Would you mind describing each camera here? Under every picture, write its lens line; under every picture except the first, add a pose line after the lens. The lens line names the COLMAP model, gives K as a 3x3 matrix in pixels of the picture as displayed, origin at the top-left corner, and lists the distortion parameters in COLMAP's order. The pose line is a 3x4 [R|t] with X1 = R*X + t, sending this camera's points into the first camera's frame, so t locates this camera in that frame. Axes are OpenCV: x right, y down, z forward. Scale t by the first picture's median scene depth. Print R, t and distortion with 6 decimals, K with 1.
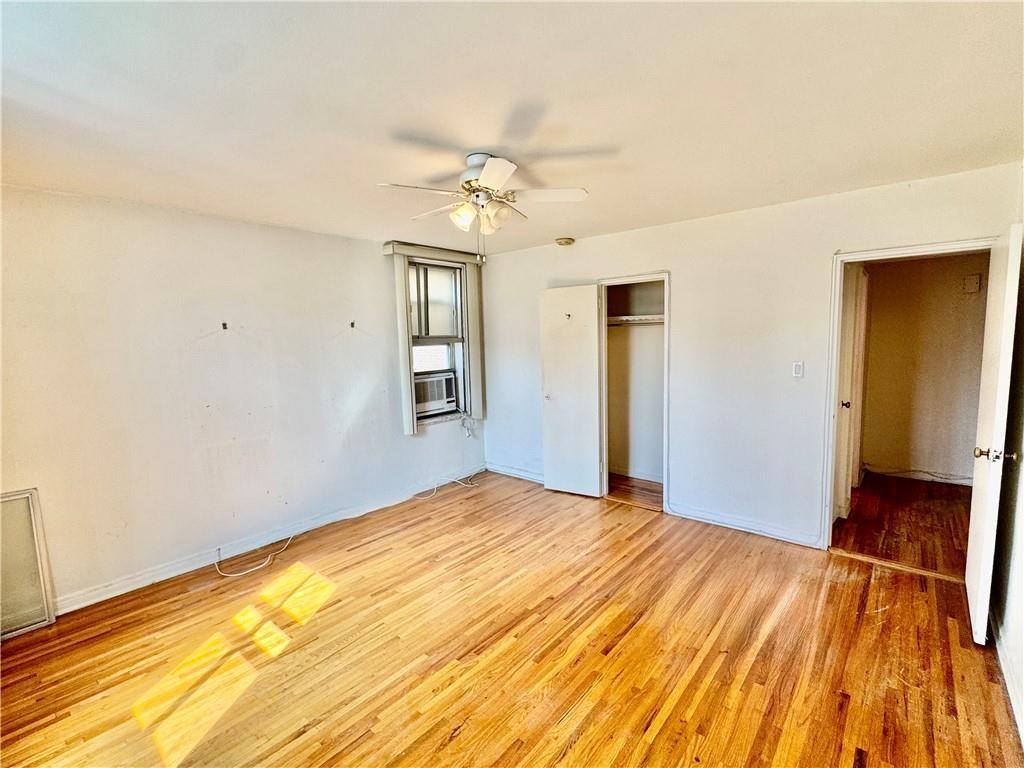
lens RADIAL K [[467.1, 0, 512.0], [0, 467.1, 384.0], [0, 0, 1]] dist [-0.000766, -0.001071]
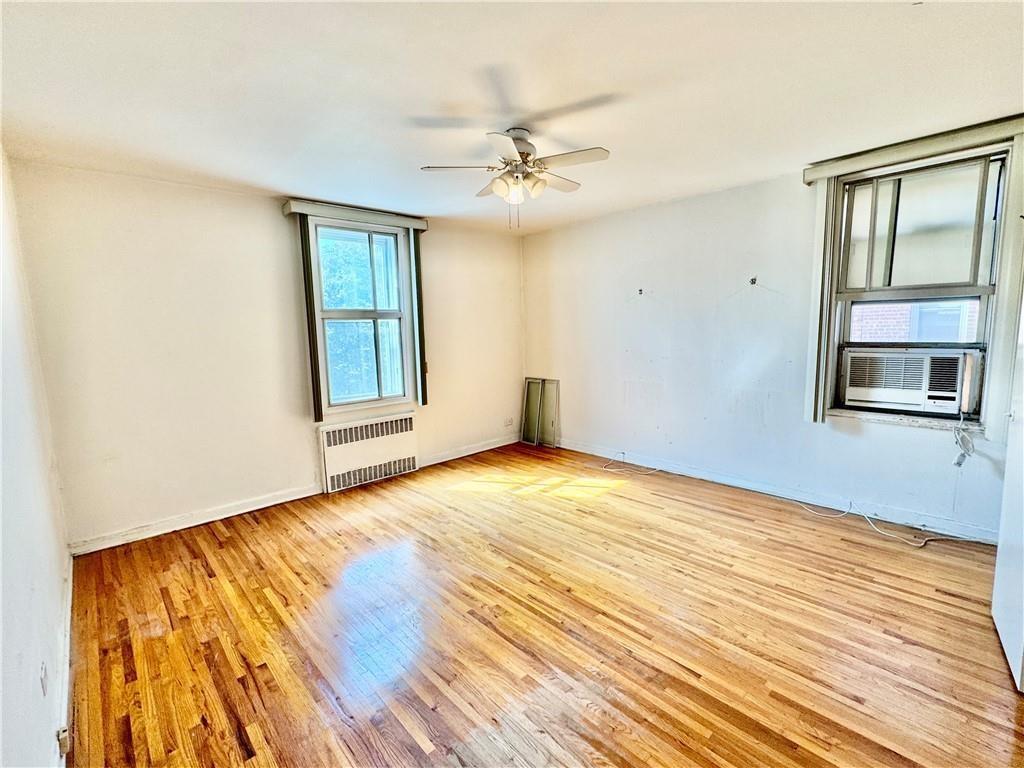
lens RADIAL K [[467.1, 0, 512.0], [0, 467.1, 384.0], [0, 0, 1]] dist [-0.000766, -0.001071]
pose [[-0.120970, 0.148656, -0.981462, 0.663343], [-0.071200, 0.984877, 0.157949, -0.043647], [0.990099, 0.088987, -0.108556, 0.695047]]
